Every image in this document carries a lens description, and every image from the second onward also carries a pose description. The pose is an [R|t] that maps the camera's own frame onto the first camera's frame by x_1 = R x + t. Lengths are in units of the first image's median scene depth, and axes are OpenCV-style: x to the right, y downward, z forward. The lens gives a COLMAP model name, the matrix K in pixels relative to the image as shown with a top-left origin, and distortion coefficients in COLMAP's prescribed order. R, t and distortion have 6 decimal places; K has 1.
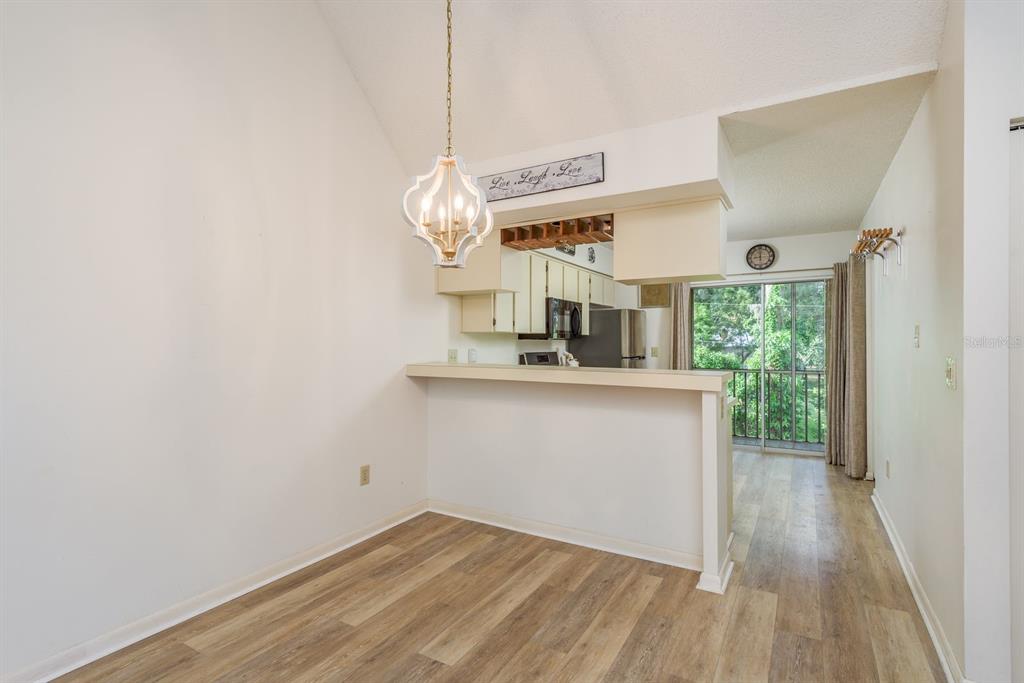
lens RADIAL K [[506.6, 0, 511.6], [0, 506.6, 342.3], [0, 0, 1]] dist [0.006337, -0.002670]
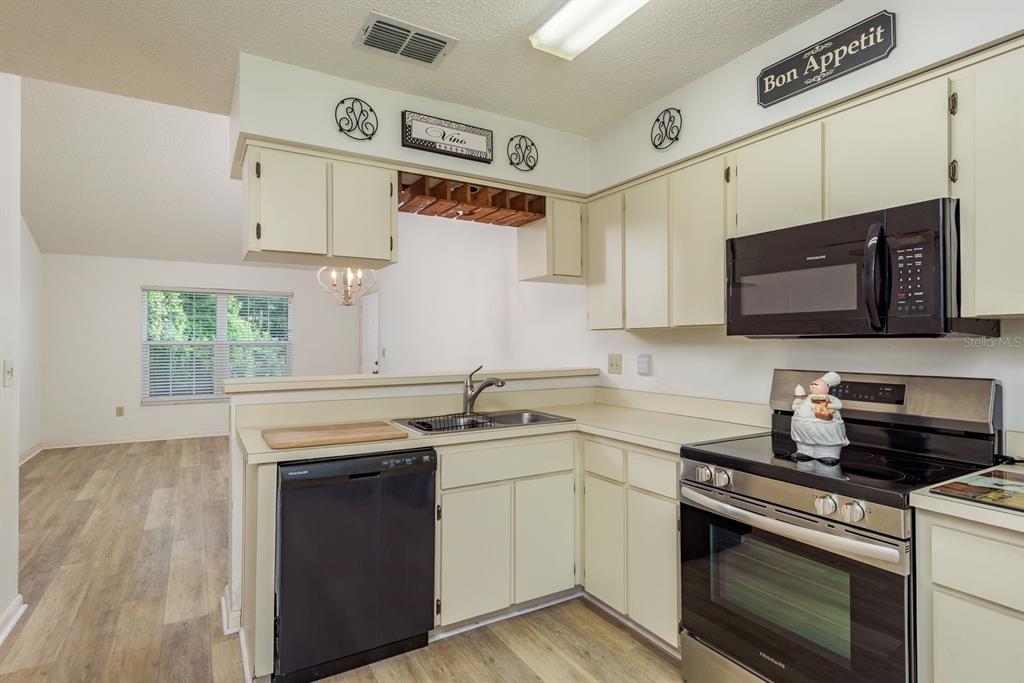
lens RADIAL K [[506.6, 0, 492.1], [0, 506.6, 337.1], [0, 0, 1]] dist [0.006337, -0.002670]
pose [[-0.488995, -0.009244, -0.872238, 0.561238], [0.002675, 0.999923, -0.012097, -0.001870], [0.872283, -0.008248, -0.488932, 1.063710]]
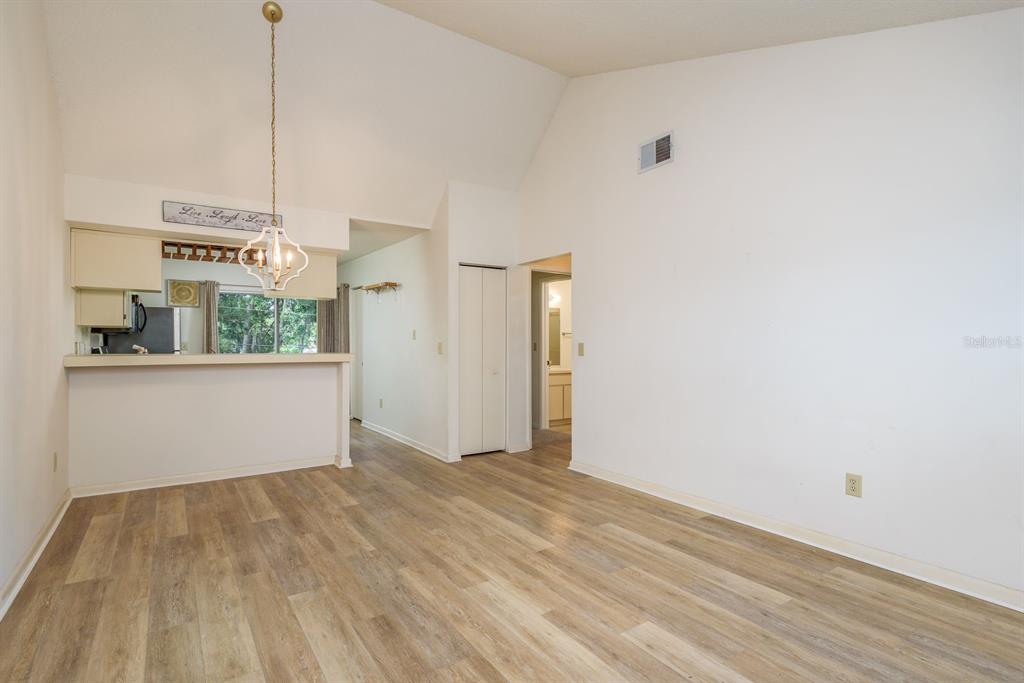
lens RADIAL K [[506.6, 0, 519.2], [0, 506.6, 347.2], [0, 0, 1]] dist [0.006337, -0.002670]
pose [[0.414939, -0.008150, 0.909813, -0.588717], [-0.001773, 0.999951, 0.009766, 0.011855], [-0.909848, -0.005665, 0.414904, -0.206334]]
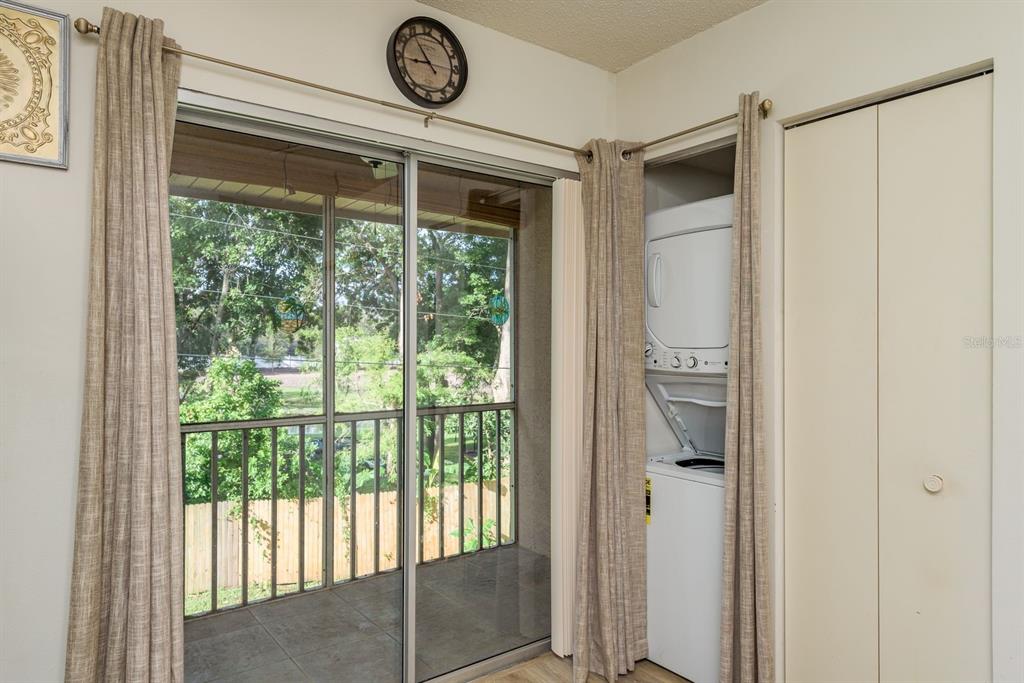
lens RADIAL K [[627.8, 0, 505.7], [0, 627.8, 344.6], [0, 0, 1]] dist [0.005497, 0.000290]
pose [[0.396928, 0.006071, 0.917830, 0.203004], [0.000148, 0.999978, -0.006678, 0.000972], [-0.917850, 0.002787, 0.396918, 0.974484]]
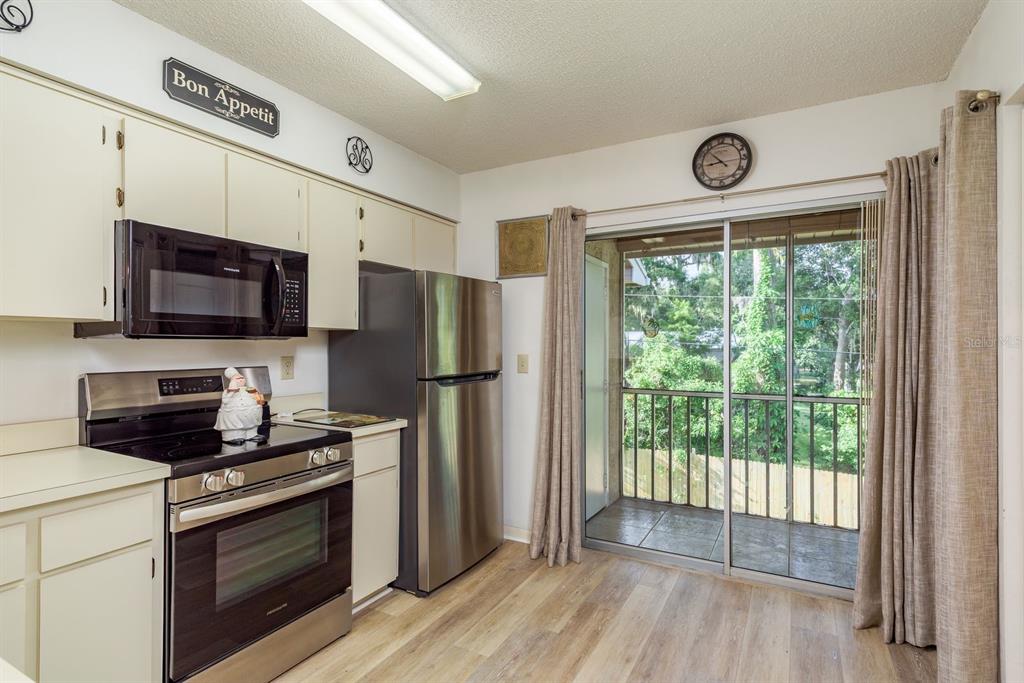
lens RADIAL K [[506.6, 0, 518.2], [0, 506.6, 343.3], [0, 0, 1]] dist [0.006337, -0.002670]
pose [[0.999763, 0.003138, 0.021558, 0.354846], [-0.003157, 0.999995, 0.000845, -0.002430], [-0.021555, -0.000913, 0.999767, 0.649385]]
